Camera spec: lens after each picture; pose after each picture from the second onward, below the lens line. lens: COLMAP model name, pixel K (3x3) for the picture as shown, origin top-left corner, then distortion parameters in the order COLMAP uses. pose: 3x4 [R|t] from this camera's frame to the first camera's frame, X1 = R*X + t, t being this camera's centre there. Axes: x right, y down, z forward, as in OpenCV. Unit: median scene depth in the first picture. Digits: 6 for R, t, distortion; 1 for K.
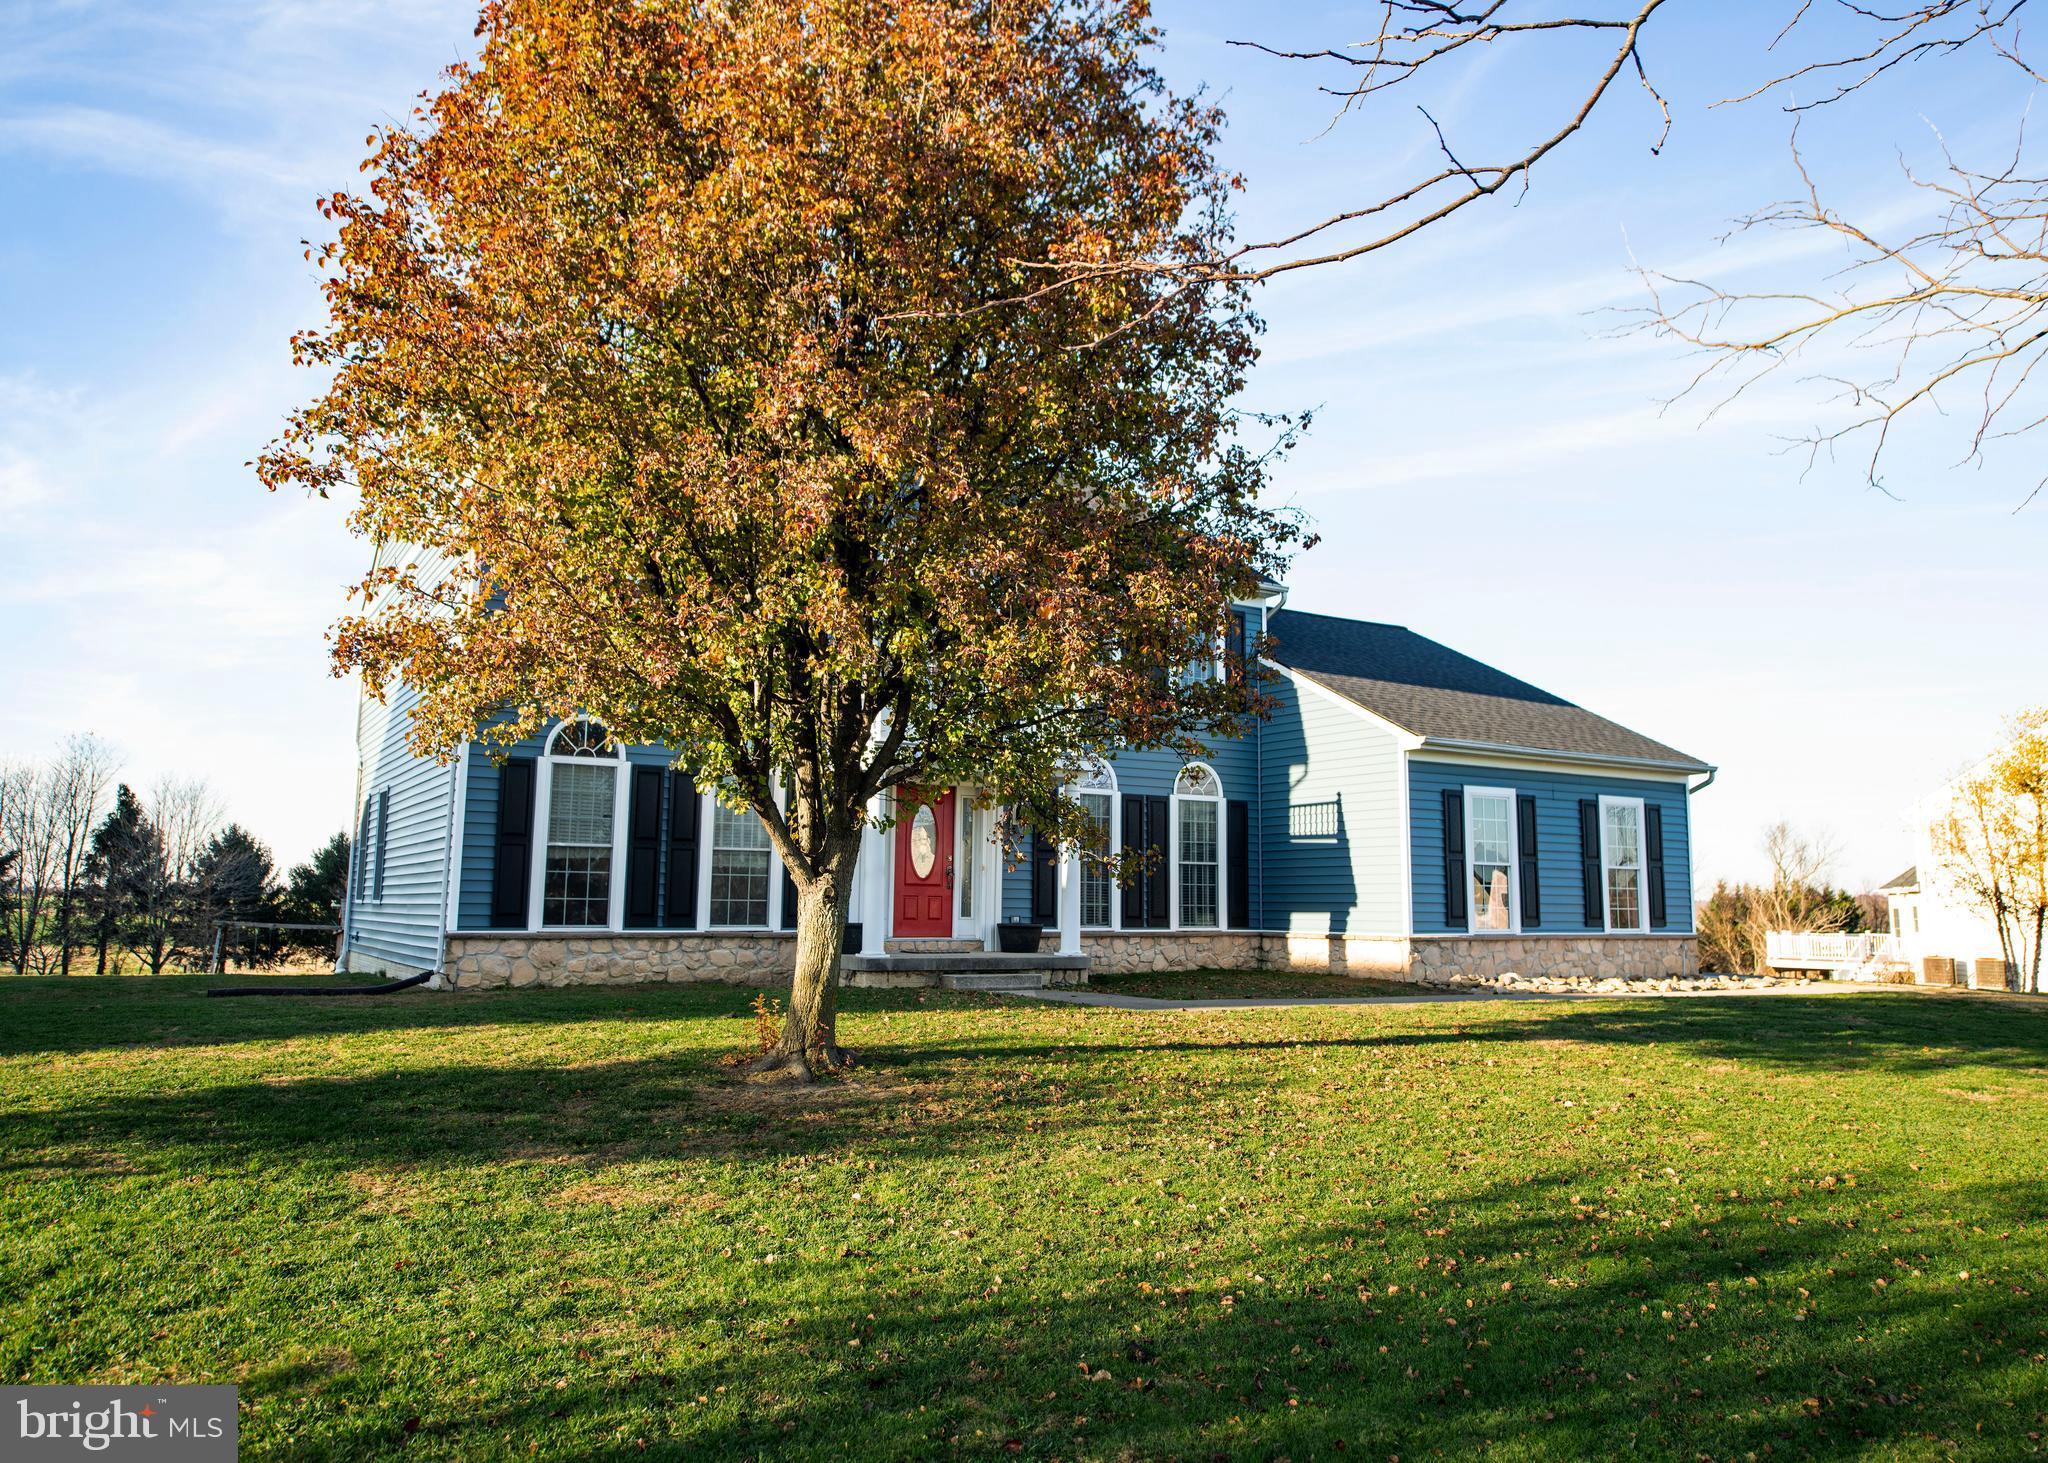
lens RADIAL K [[1439.7, 0, 1057.9], [0, 1439.7, 735.0], [0, 0, 1]] dist [0.001112, -0.000173]
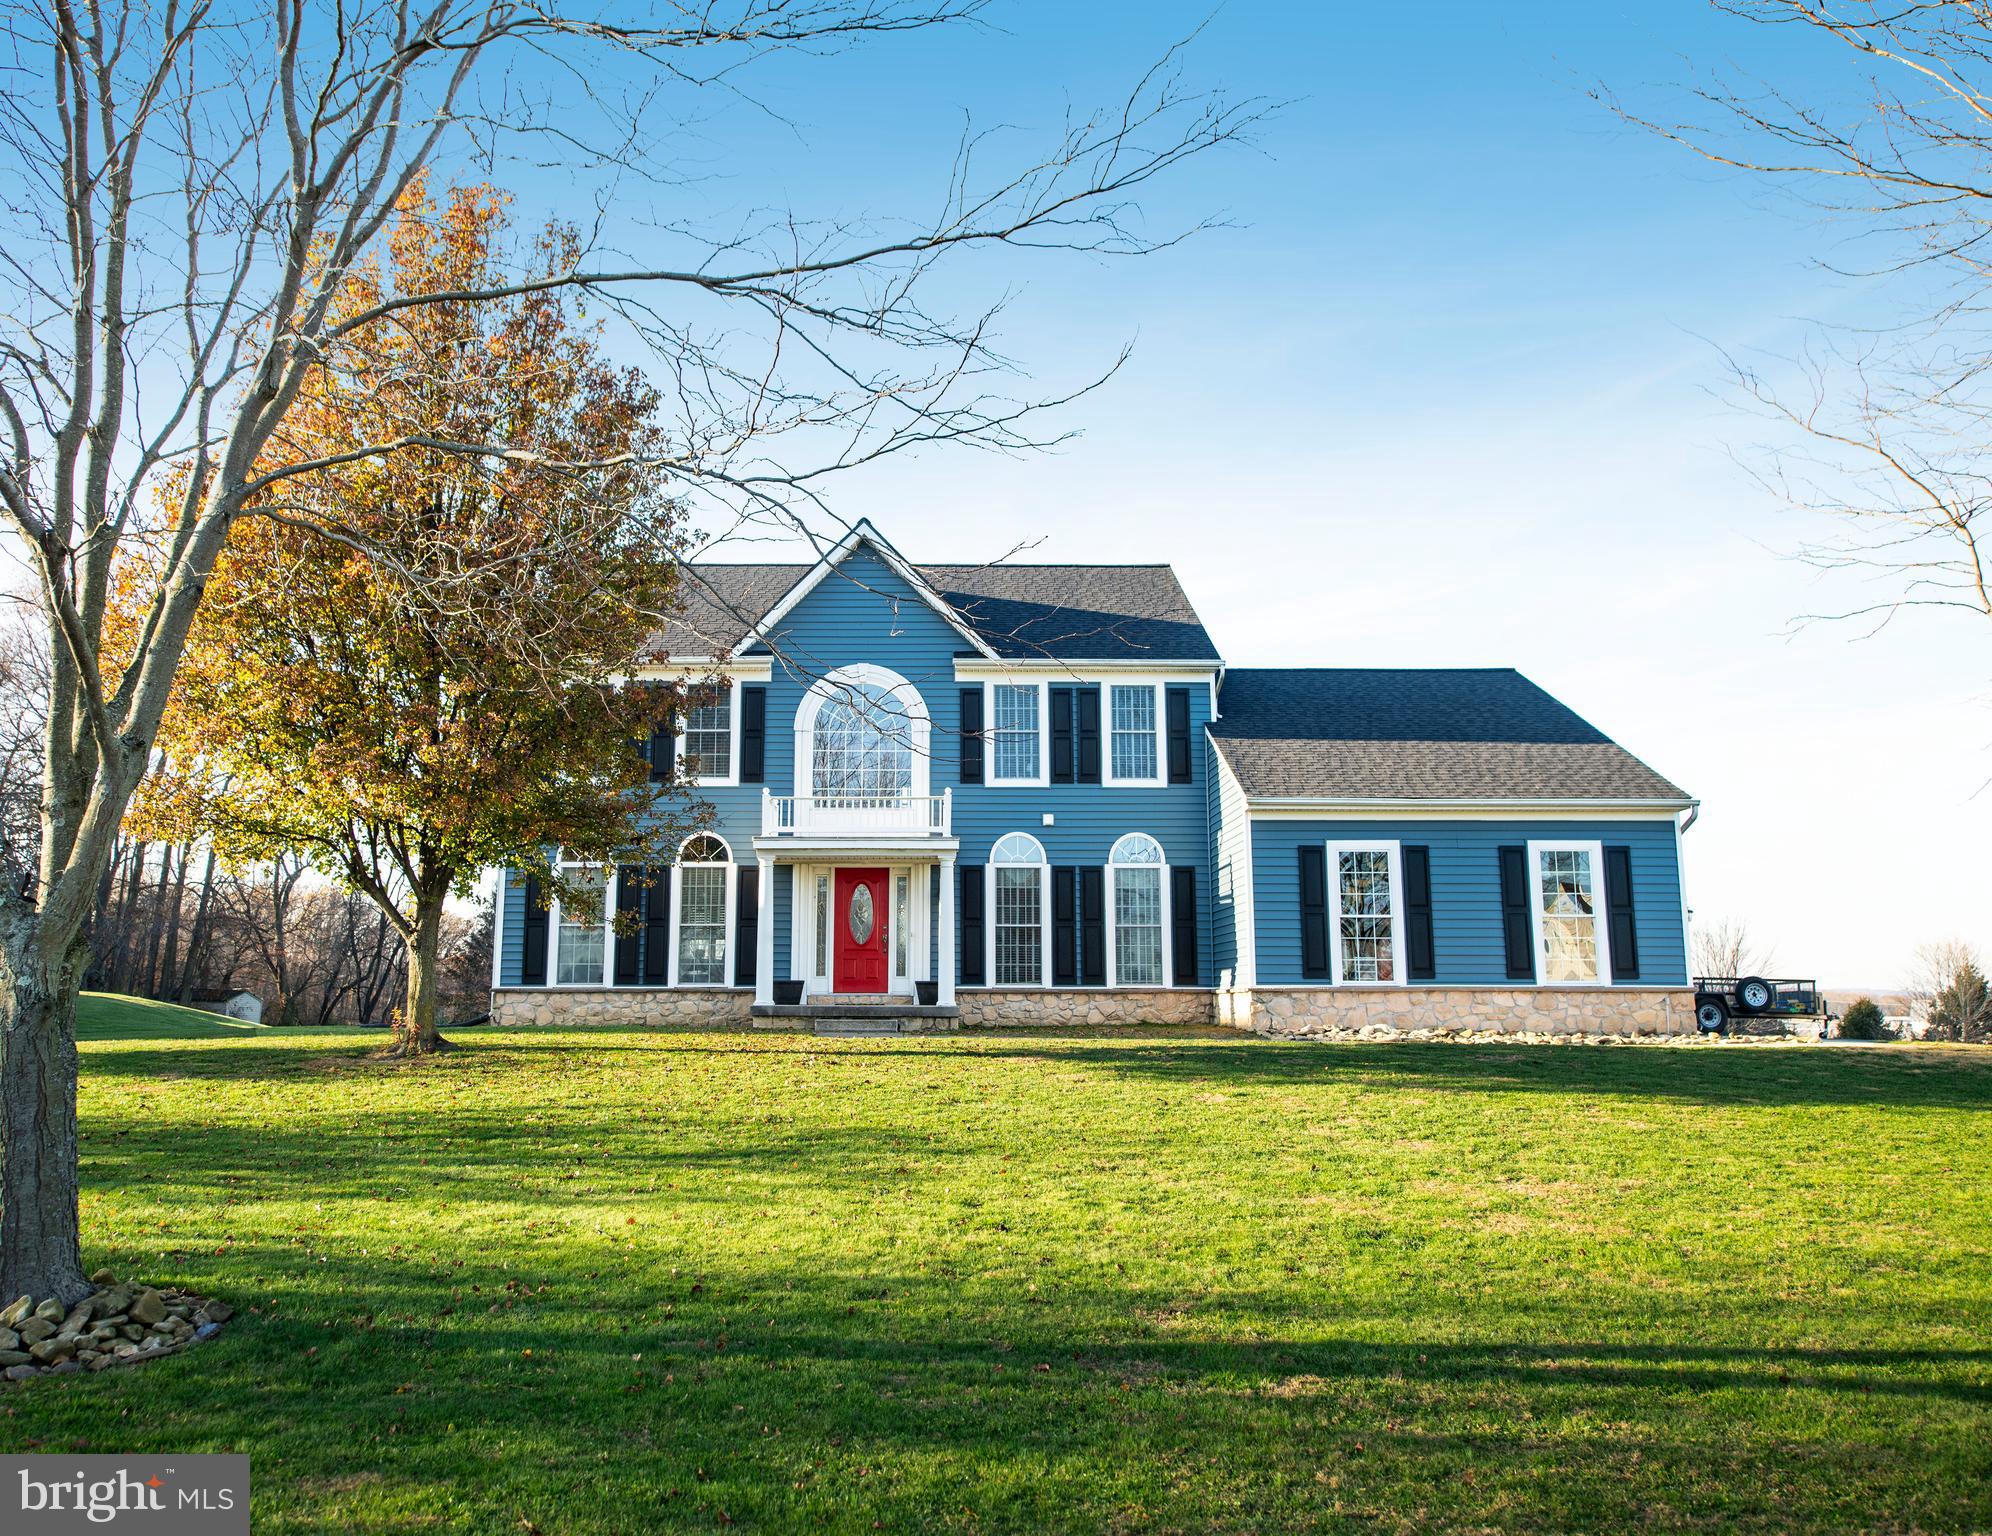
lens RADIAL K [[1587.4, 0, 932.6], [0, 1587.4, 739.9], [0, 0, 1]] dist [0.001840, 0.002862]
pose [[0.848929, -0.093843, -0.520108, 0.629727], [0.069327, 0.995379, -0.066438, 0.019101], [0.523939, 0.020344, 0.851513, -0.110793]]
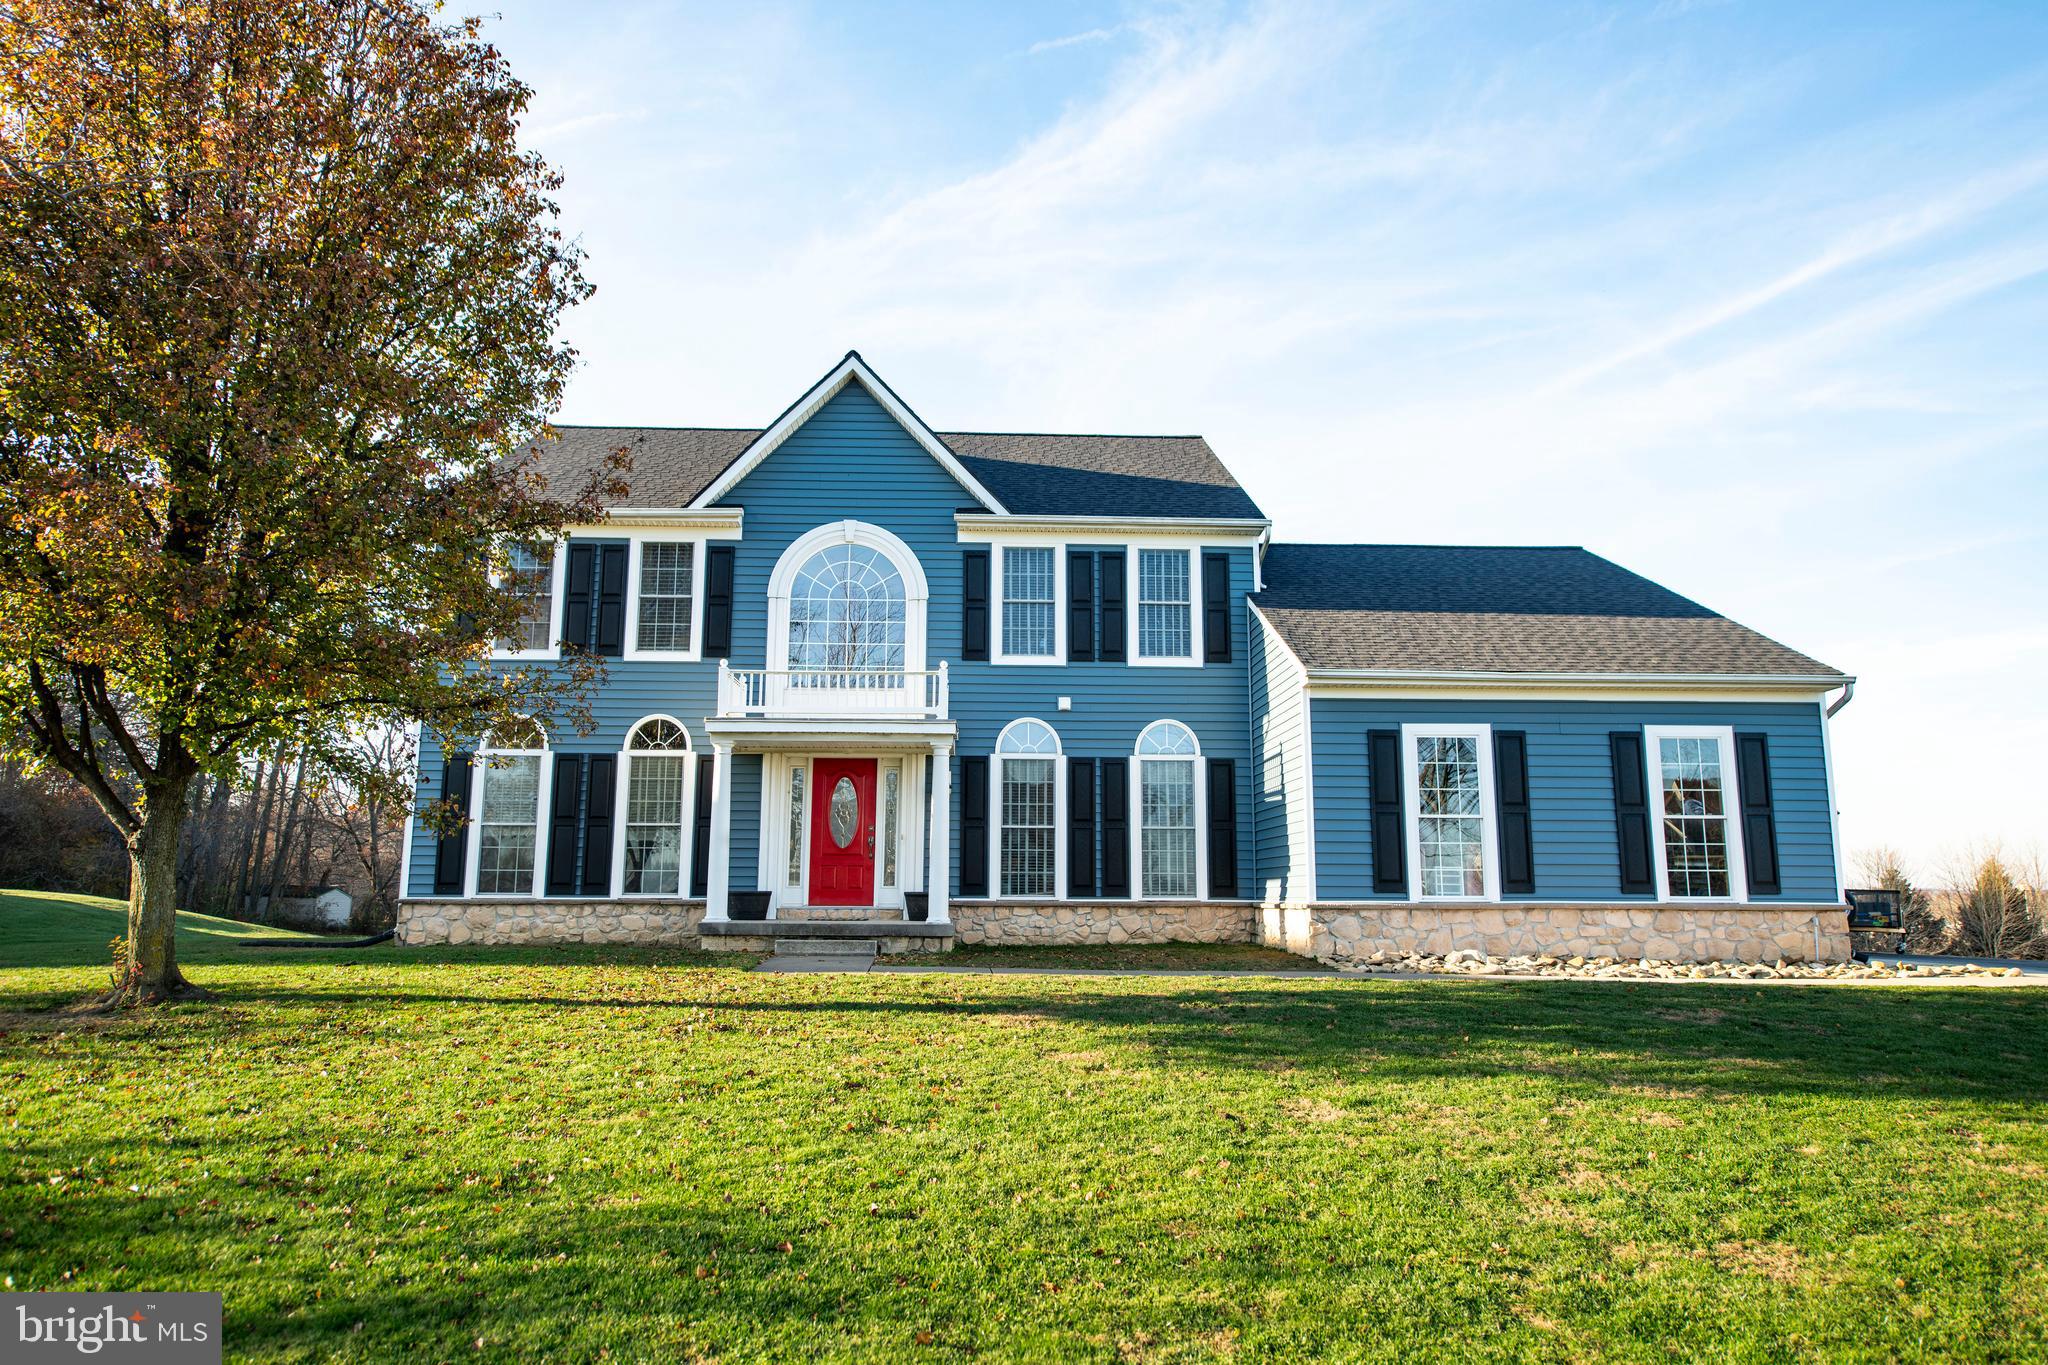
lens RADIAL K [[1339.2, 0, 1024.0], [0, 1339.2, 682.5], [0, 0, 1]] dist [0.002687, -0.000948]
pose [[0.866368, -0.084021, -0.492287, 0.470253], [0.063186, 0.996266, -0.058836, 0.042554], [0.495392, 0.019868, 0.868442, 0.210219]]
